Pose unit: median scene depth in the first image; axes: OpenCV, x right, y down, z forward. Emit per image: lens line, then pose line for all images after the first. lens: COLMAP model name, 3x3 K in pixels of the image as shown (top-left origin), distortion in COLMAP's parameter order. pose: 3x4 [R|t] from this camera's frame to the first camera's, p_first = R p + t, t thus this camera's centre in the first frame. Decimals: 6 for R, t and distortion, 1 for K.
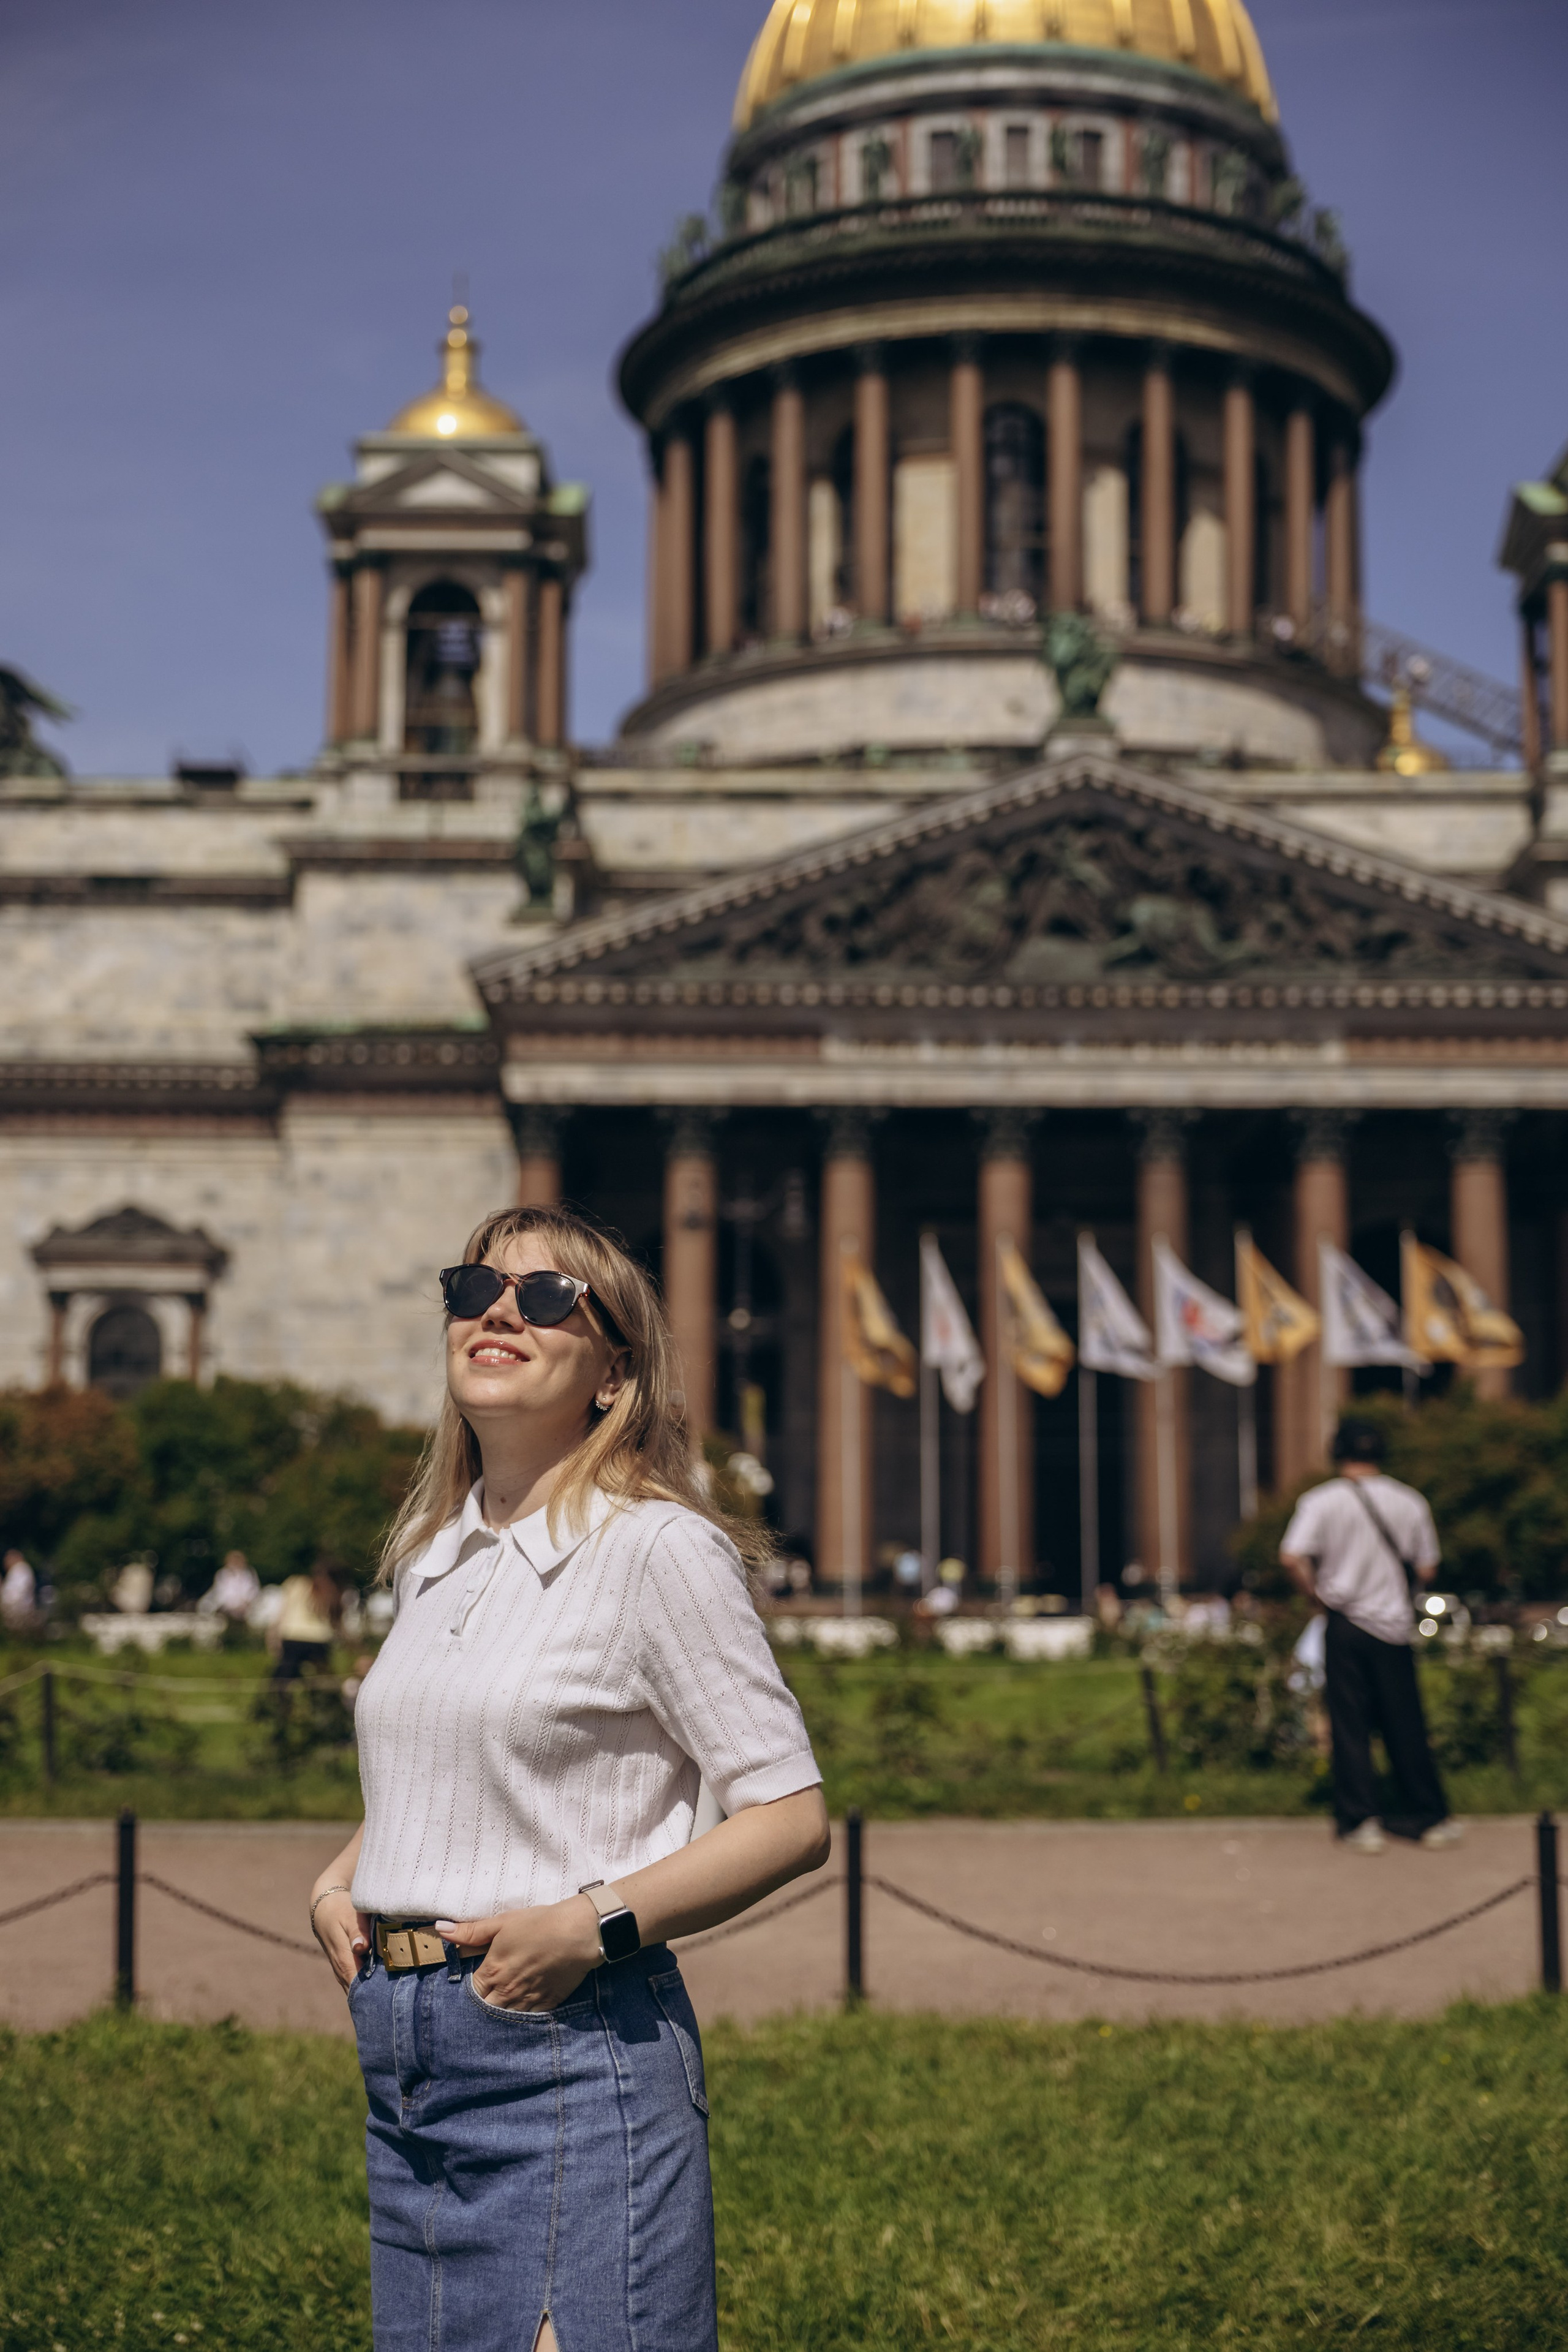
lens RADIAL K [[3595.0, 0, 735.2], [0, 3595.0, 1164.6], [0, 0, 1]] dist [0.058645, -0.266108]
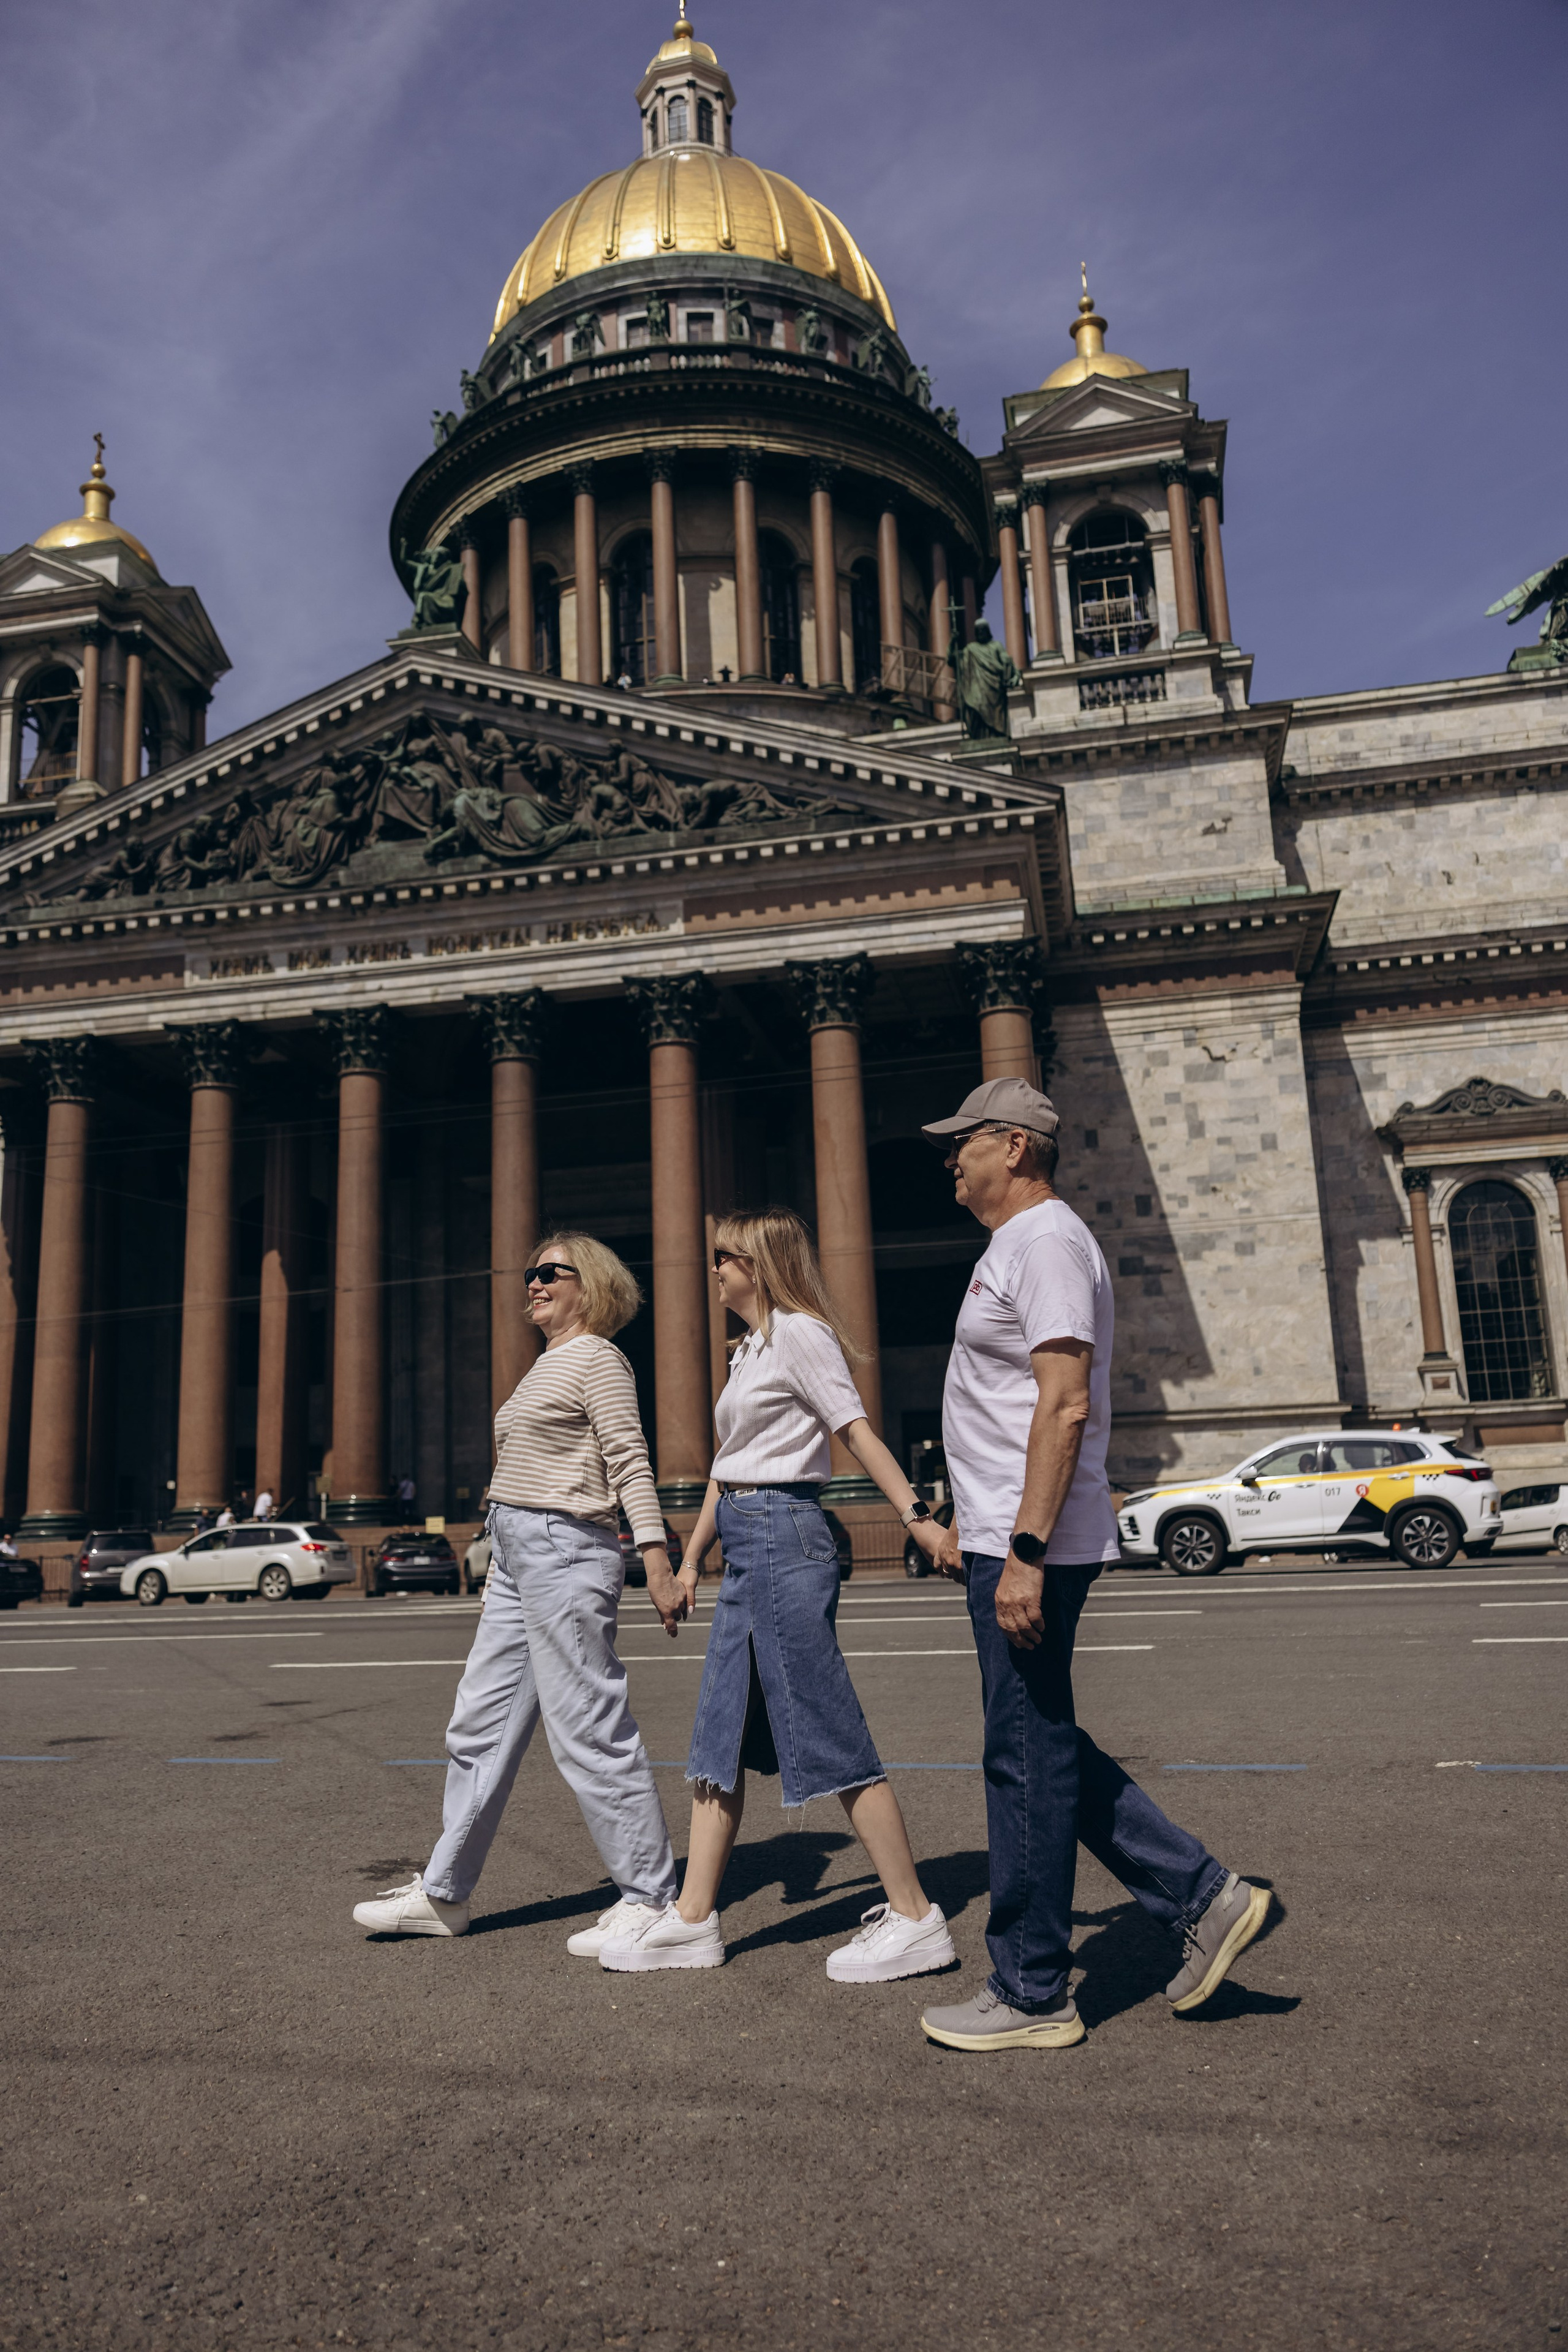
lens RADIAL K [[1839.4, 0, 782.7], [0, 1839.4, 1162.2], [0, 0, 1]] dist [0.033825, -0.060725]
pose [[0.981126, -0.086705, -0.172839, 0.241982], [0.071547, 0.993177, -0.092090, 0.068936], [0.179644, 0.077986, 0.980636, 0.472852]]
